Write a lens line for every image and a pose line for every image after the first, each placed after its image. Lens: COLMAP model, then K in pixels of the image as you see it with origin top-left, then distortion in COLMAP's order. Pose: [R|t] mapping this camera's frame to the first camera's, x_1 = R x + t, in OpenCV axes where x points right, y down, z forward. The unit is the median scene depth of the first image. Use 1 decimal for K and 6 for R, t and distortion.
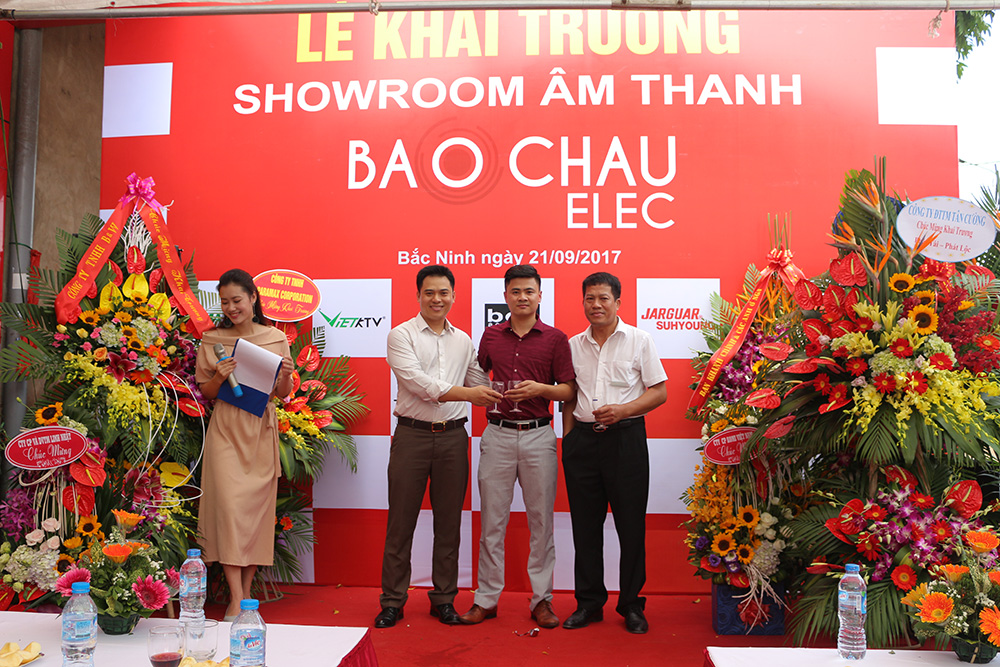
lens RADIAL K [[958.5, 0, 494.9], [0, 958.5, 340.1], [0, 0, 1]] dist [-0.152553, 0.224048]
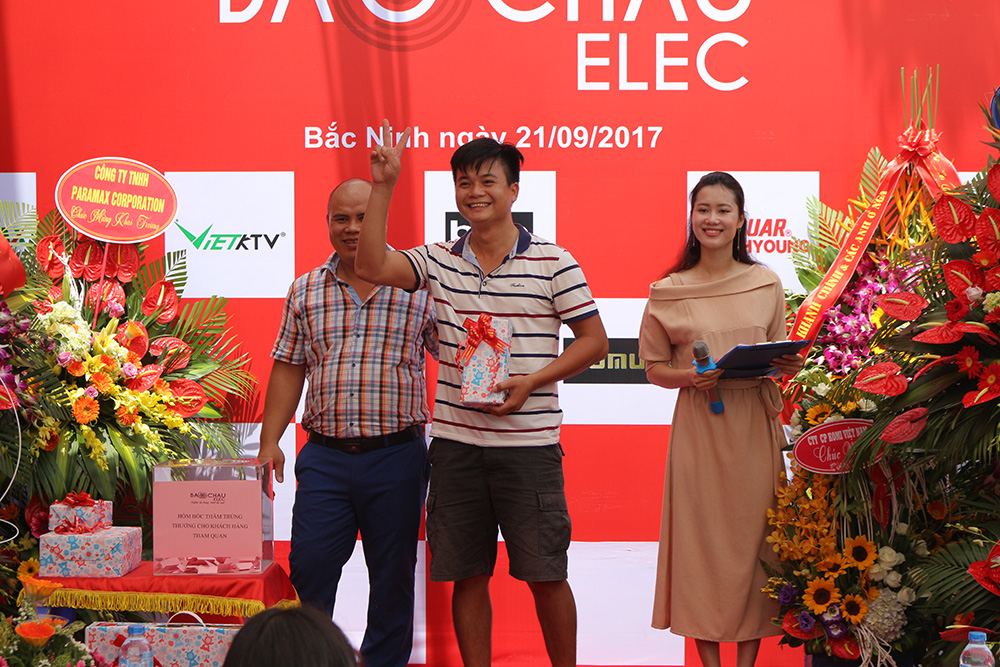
lens RADIAL K [[1836.3, 0, 495.8], [0, 1836.3, 325.3], [0, 0, 1]] dist [0.042882, -0.140668]
pose [[0.998470, -0.008159, 0.054697, -0.044560], [0.003666, 0.996646, 0.081753, -0.063108], [-0.055180, -0.081428, 0.995151, -0.205721]]
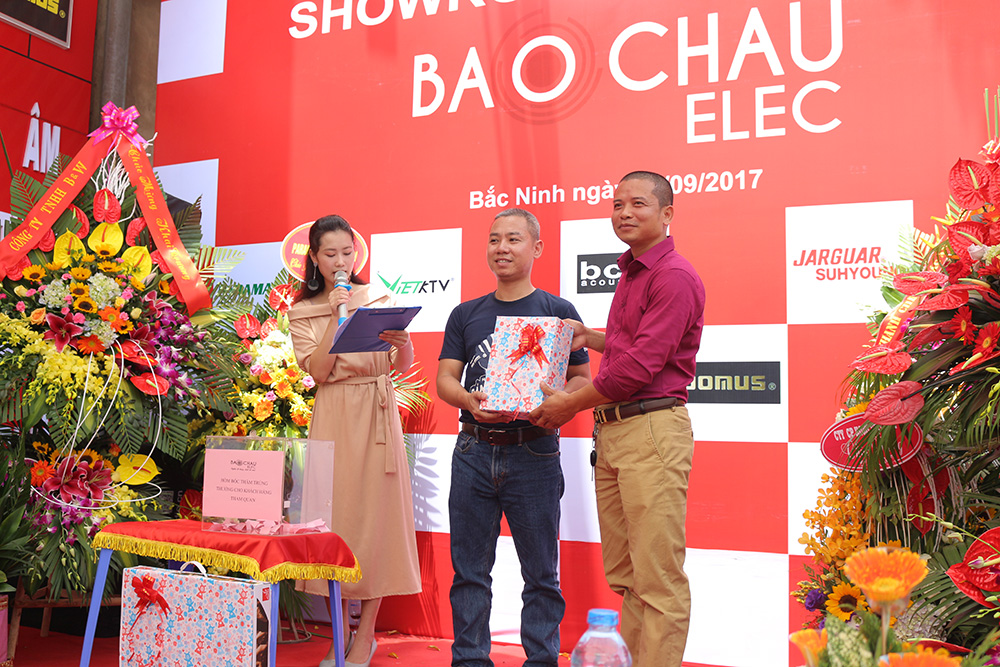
lens RADIAL K [[1074.6, 0, 500.0], [0, 1074.6, 333.5], [0, 0, 1]] dist [-0.091916, 0.019591]
pose [[0.940058, -0.018464, -0.340516, 0.214678], [0.005713, 0.999246, -0.038408, 0.053731], [0.340968, 0.034160, 0.939454, 0.216055]]
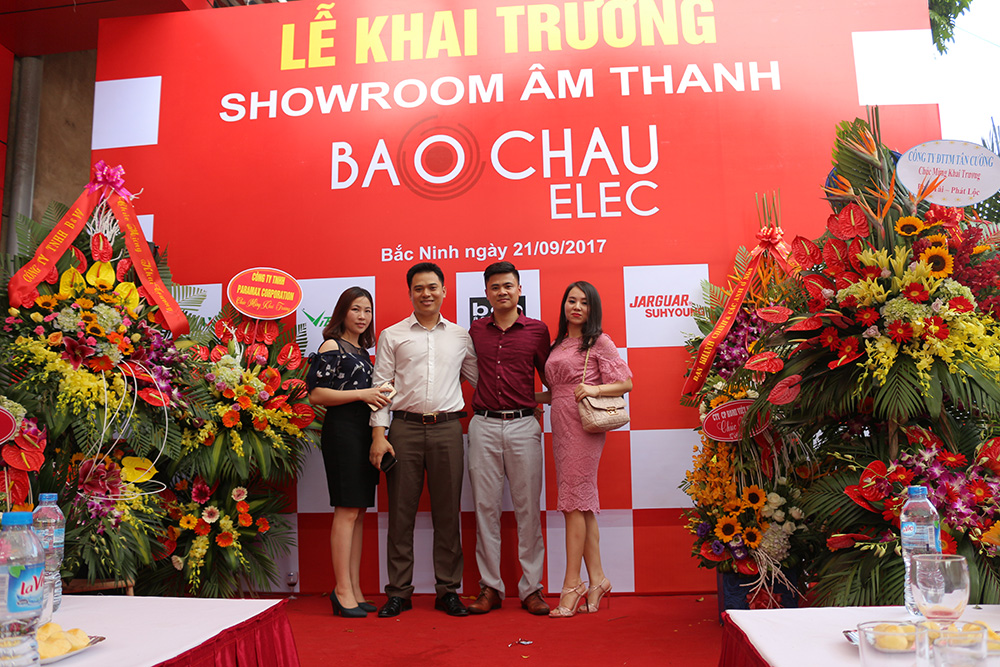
lens RADIAL K [[833.0, 0, 500.0], [0, 833.0, 333.5], [0, 0, 1]] dist [-0.136949, 0.113675]
pose [[0.999582, -0.028066, -0.006910, 0.025751], [0.027423, 0.996410, -0.080091, 0.068784], [0.009133, 0.079868, 0.996764, 0.154518]]
